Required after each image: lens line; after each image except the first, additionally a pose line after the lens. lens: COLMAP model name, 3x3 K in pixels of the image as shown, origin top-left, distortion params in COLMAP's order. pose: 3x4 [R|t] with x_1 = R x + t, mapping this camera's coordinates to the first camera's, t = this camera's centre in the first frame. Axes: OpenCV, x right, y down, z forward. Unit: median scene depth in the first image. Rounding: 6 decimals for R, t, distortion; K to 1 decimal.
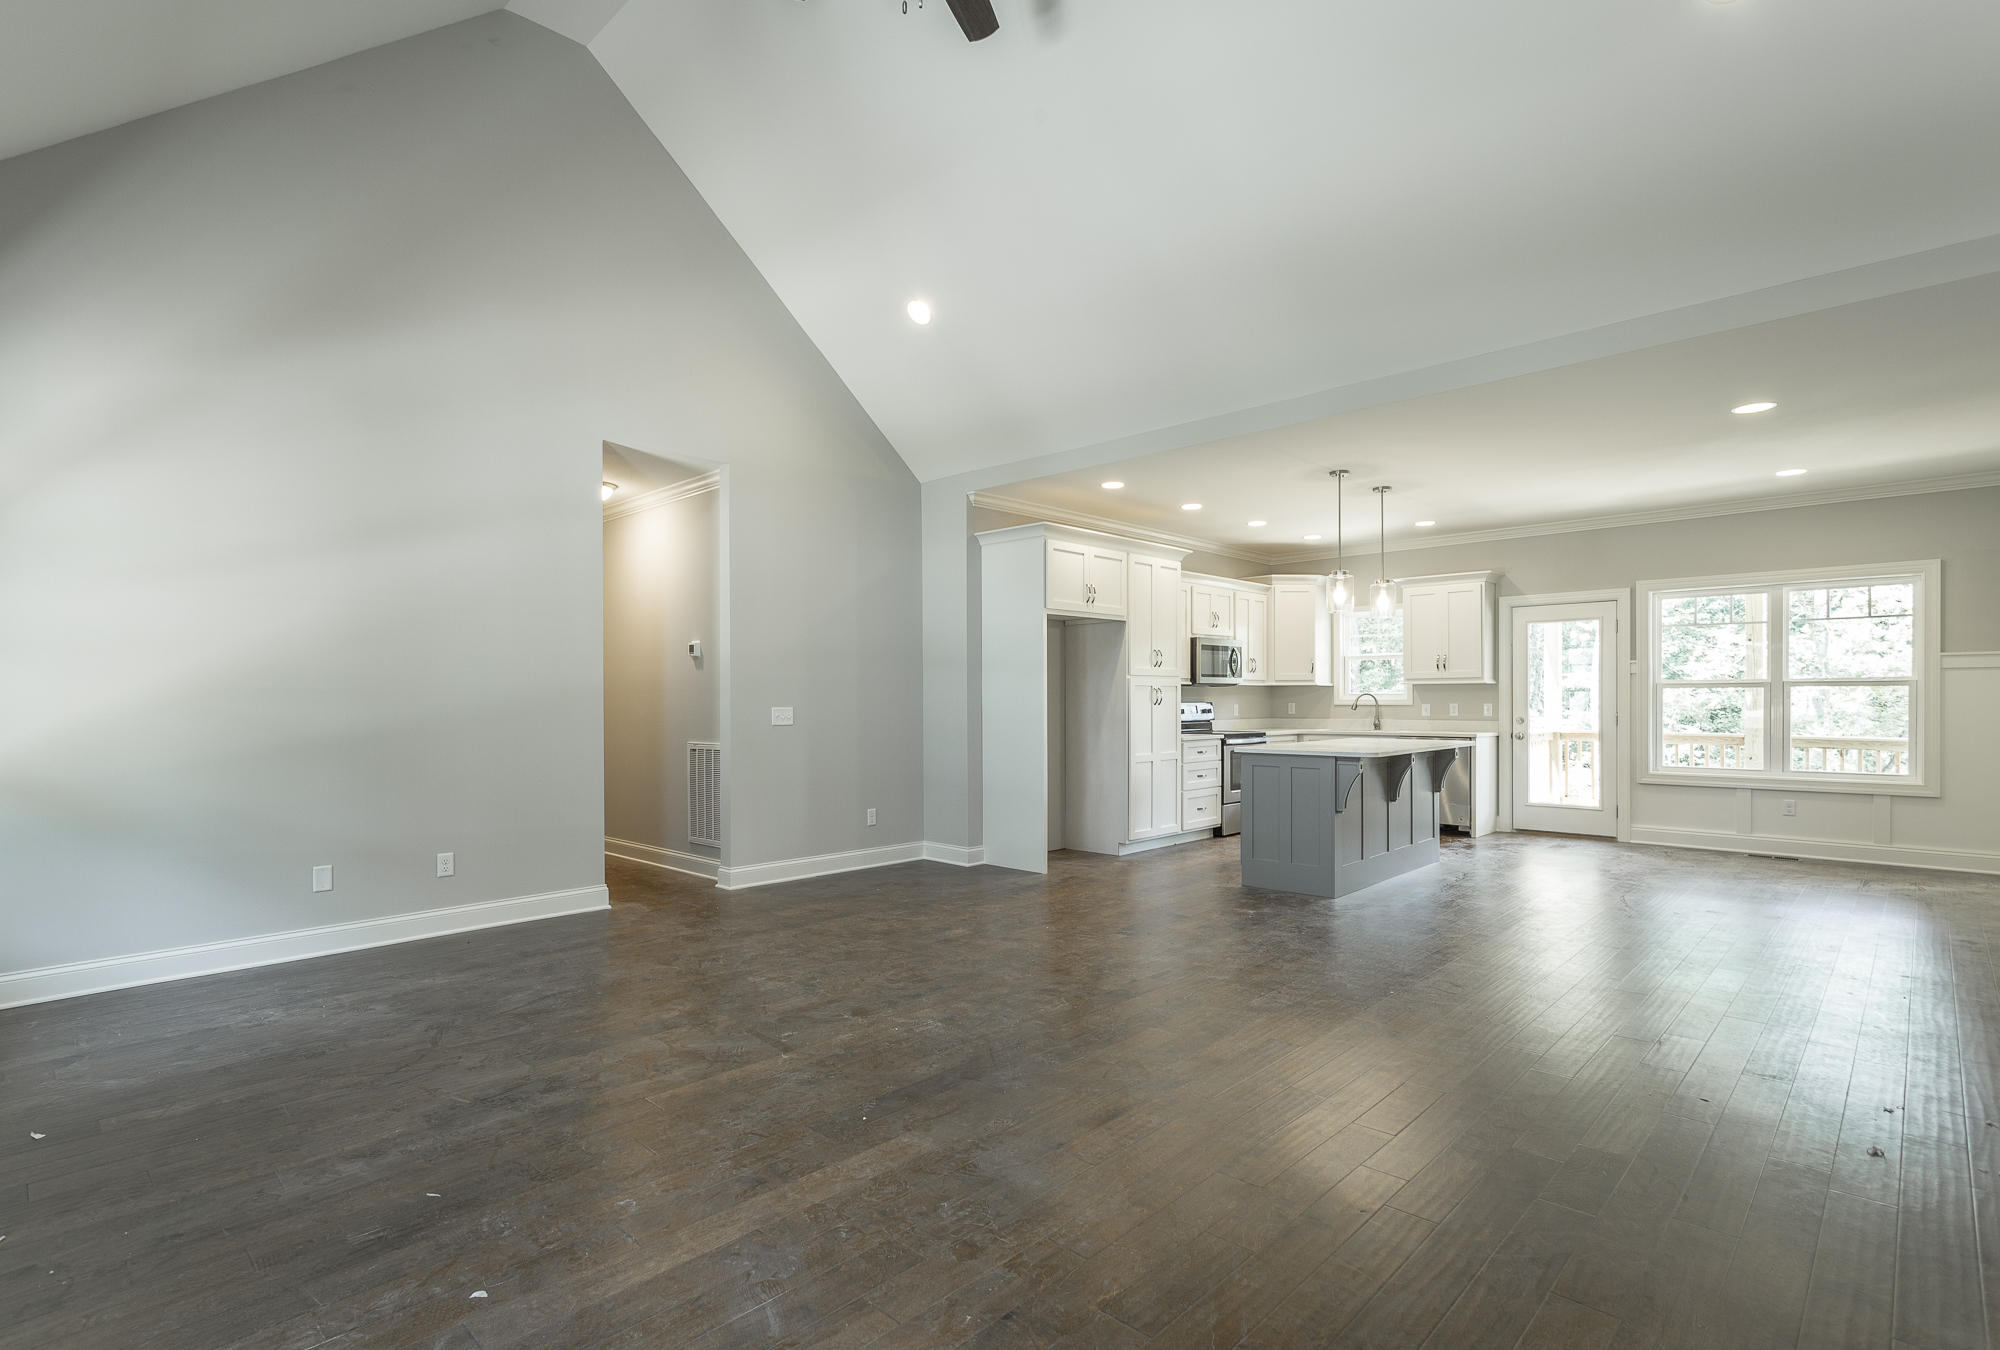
lens RADIAL K [[963.9, 0, 983.4], [0, 963.9, 704.8], [0, 0, 1]] dist [0.006249, 0.000297]
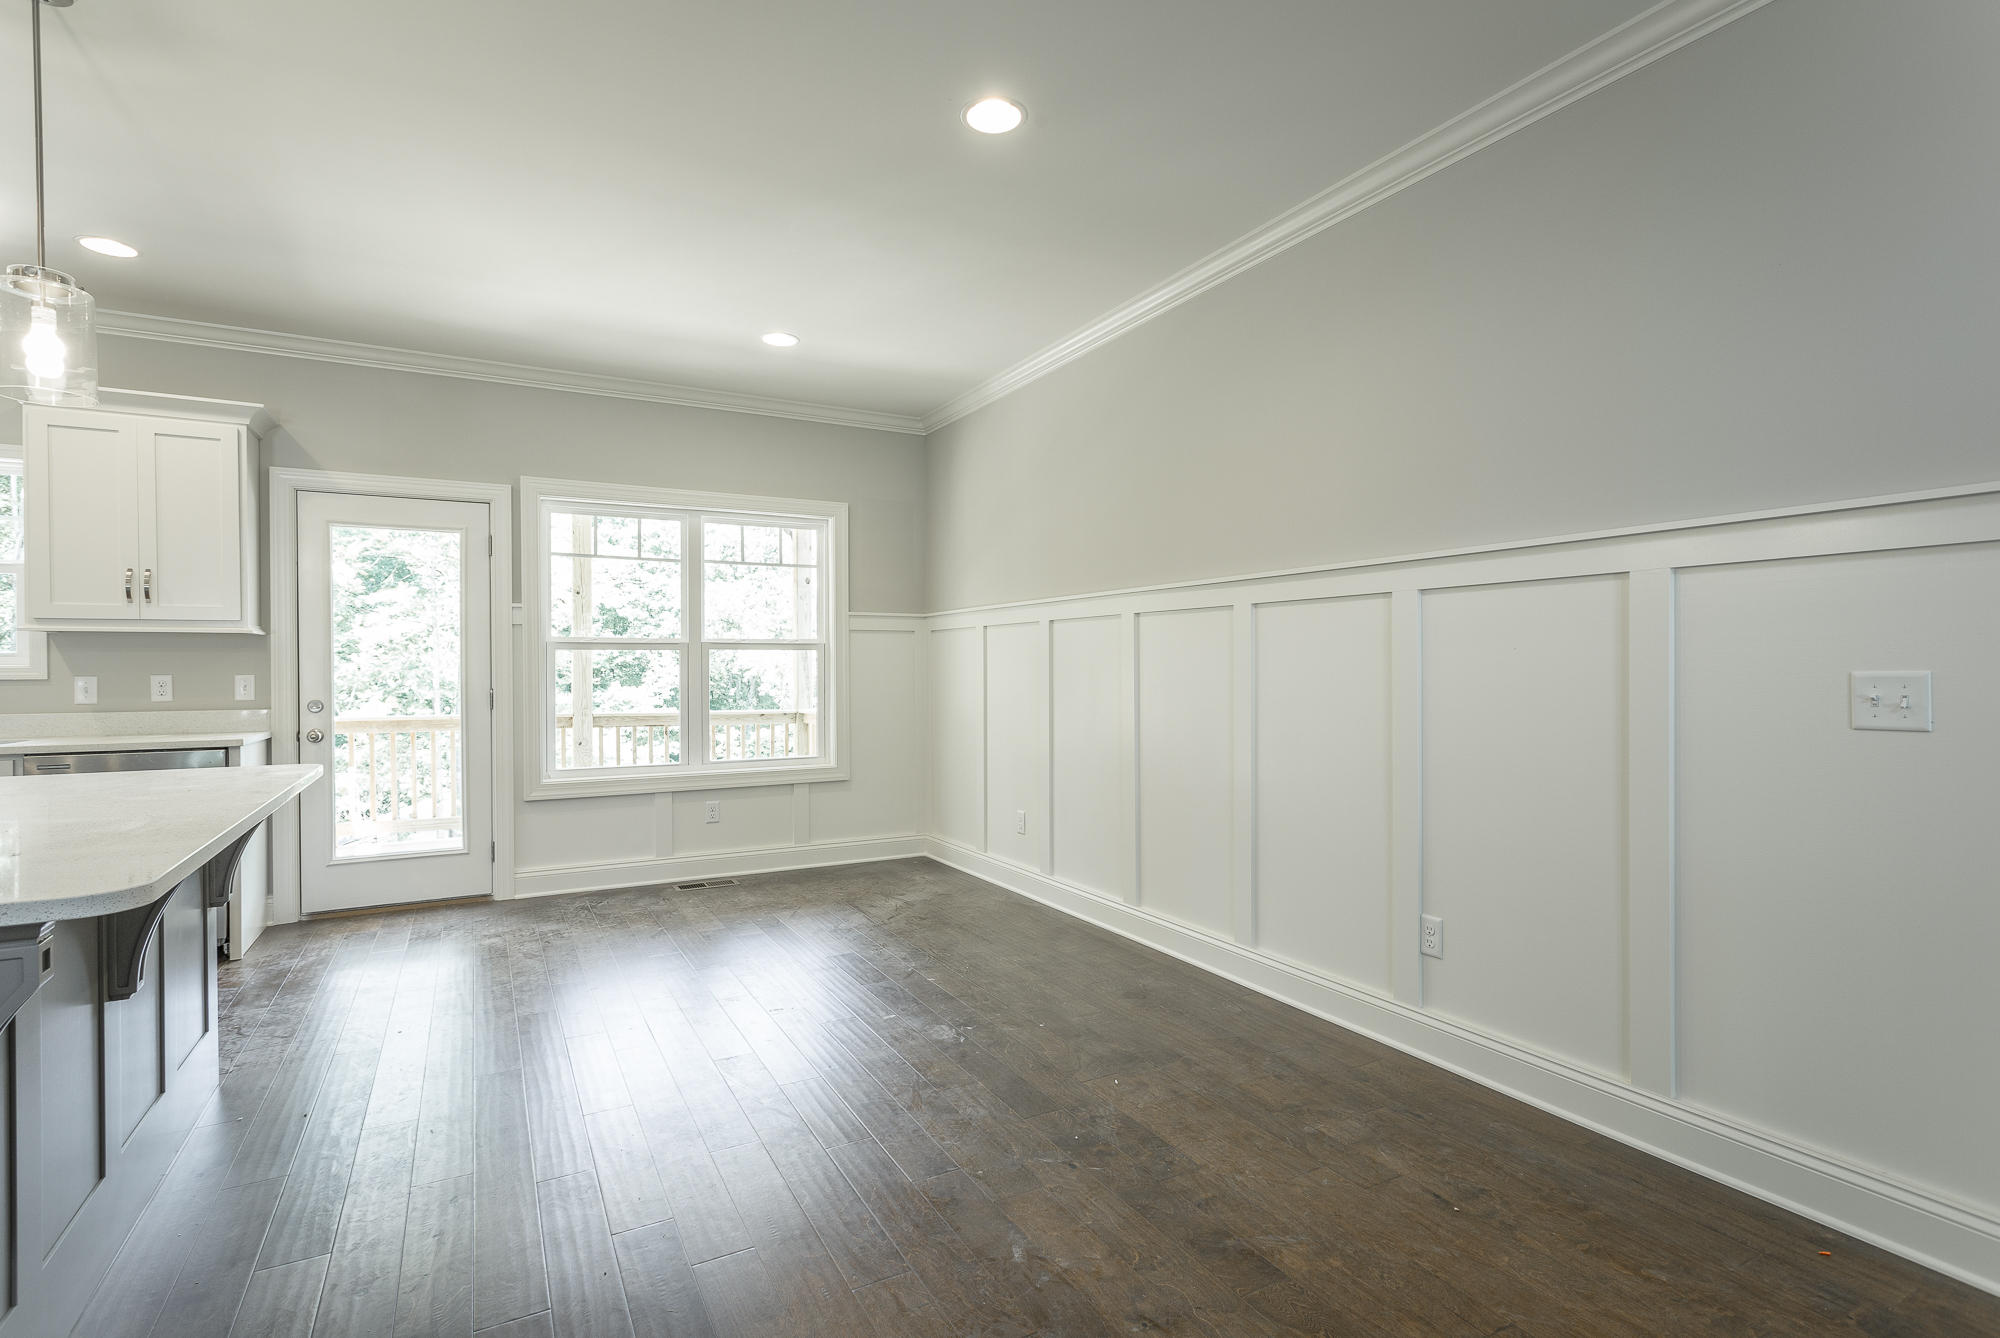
lens RADIAL K [[951.6, 0, 989.1], [0, 951.6, 671.0], [0, 0, 1]] dist [-0.000256, 0.001457]
pose [[0.297665, 0.000516, 0.954670, 0.191229], [0.009831, 0.999945, -0.003606, 0.002616], [-0.954620, 0.010458, 0.297644, 0.559051]]
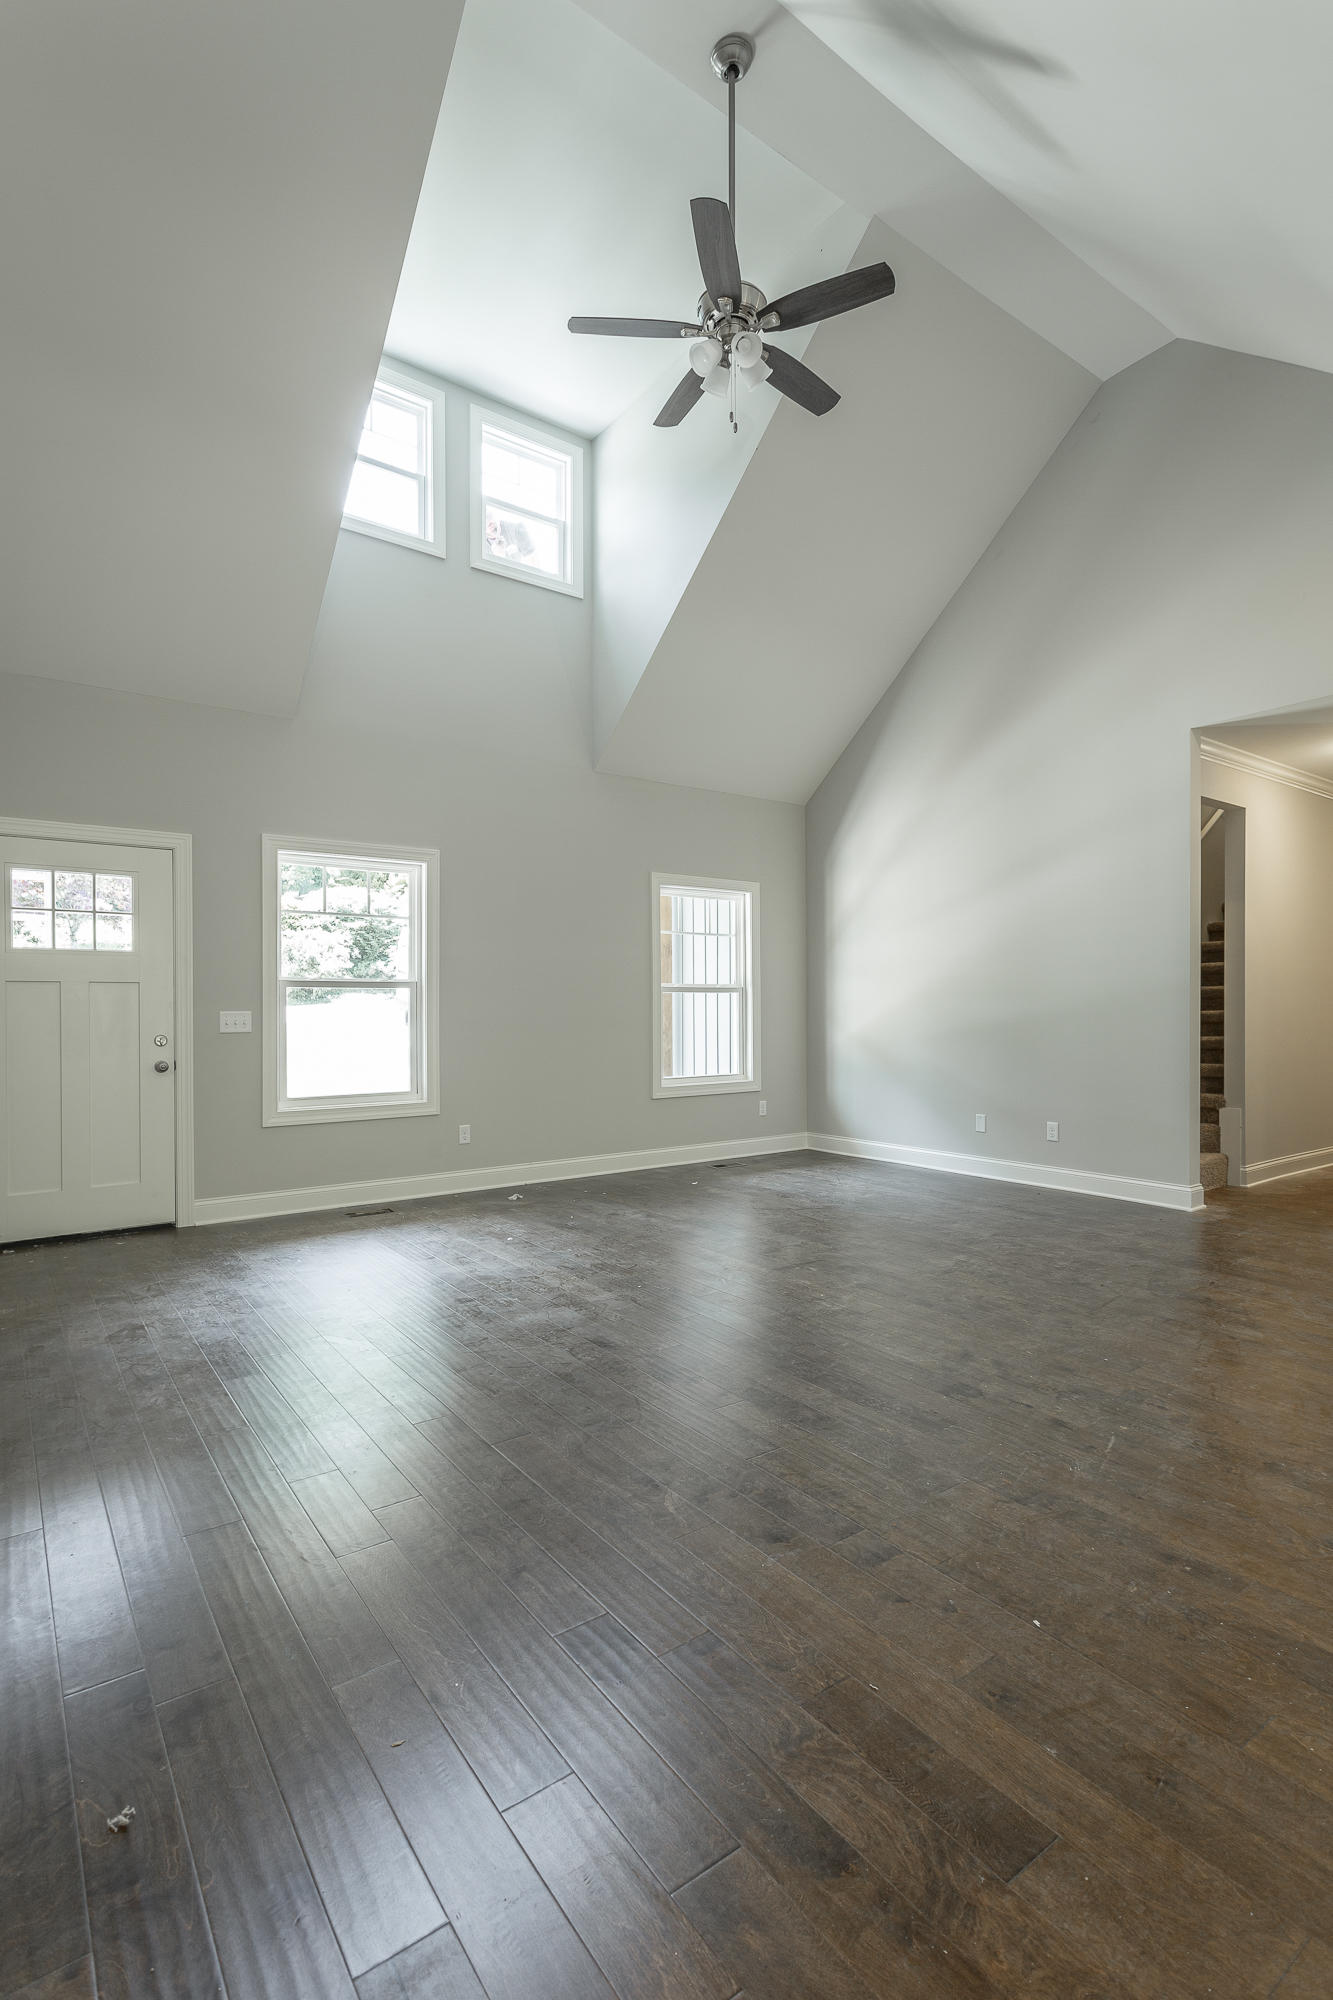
lens RADIAL K [[945.5, 0, 653.5], [0, 945.5, 1011.8], [0, 0, 1]] dist [0.002086, 0.000394]
pose [[-0.180873, 0.009220, -0.983463, 0.471589], [-0.000280, 0.999956, 0.009427, 0.001250], [0.983506, 0.001981, -0.180863, 0.472747]]
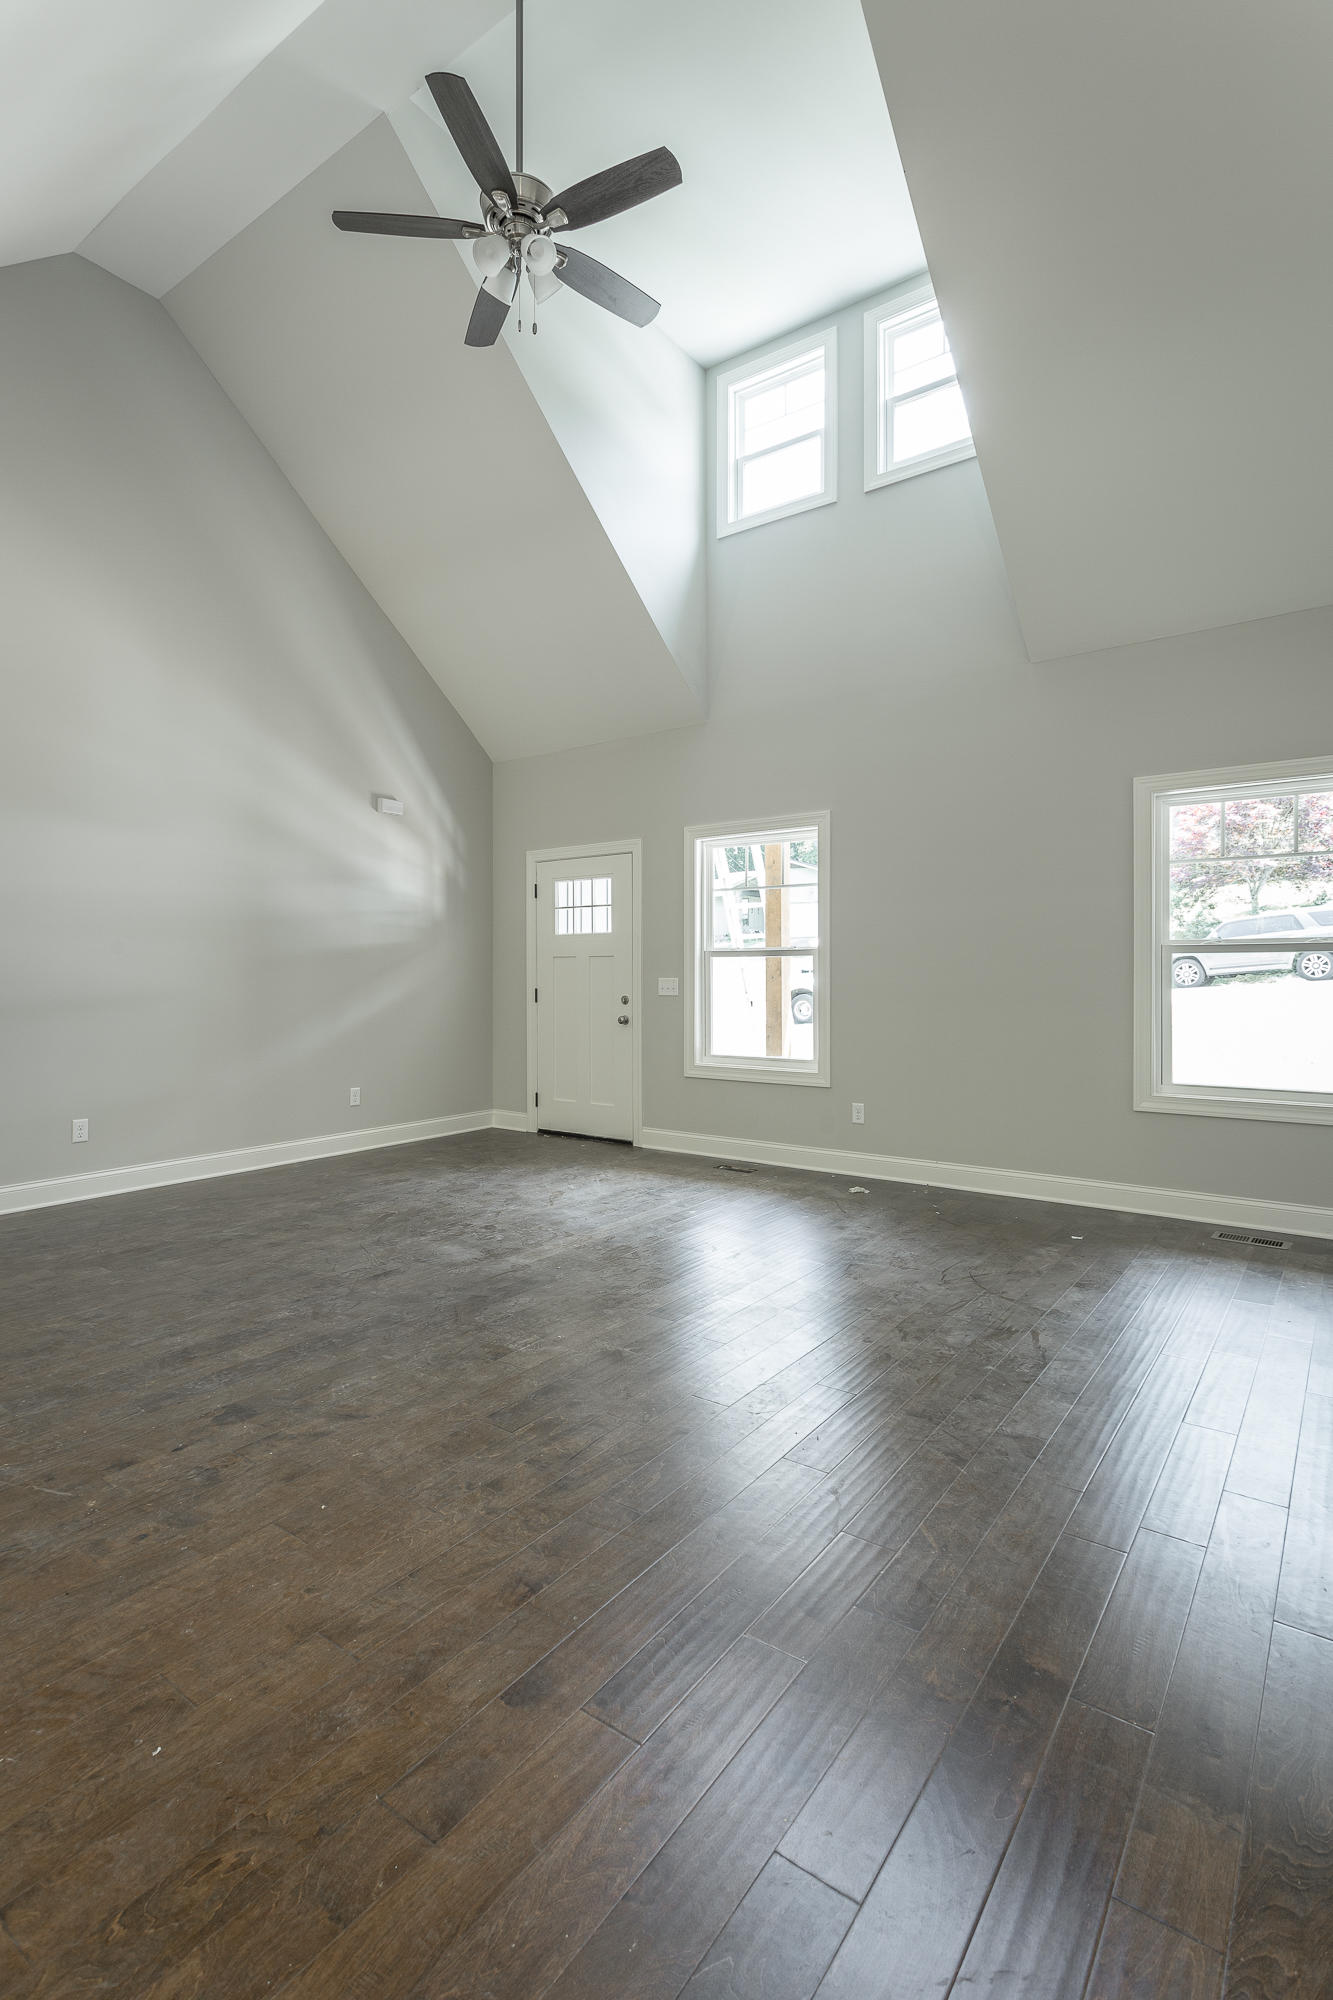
lens RADIAL K [[951.6, 0, 658.6], [0, 951.6, 975.7], [0, 0, 1]] dist [-0.000256, 0.001457]
pose [[-0.991162, 0.004750, -0.132569, -0.031047], [0.003865, 0.999969, 0.006928, -0.000396], [0.132598, 0.006355, -0.991150, 0.881917]]
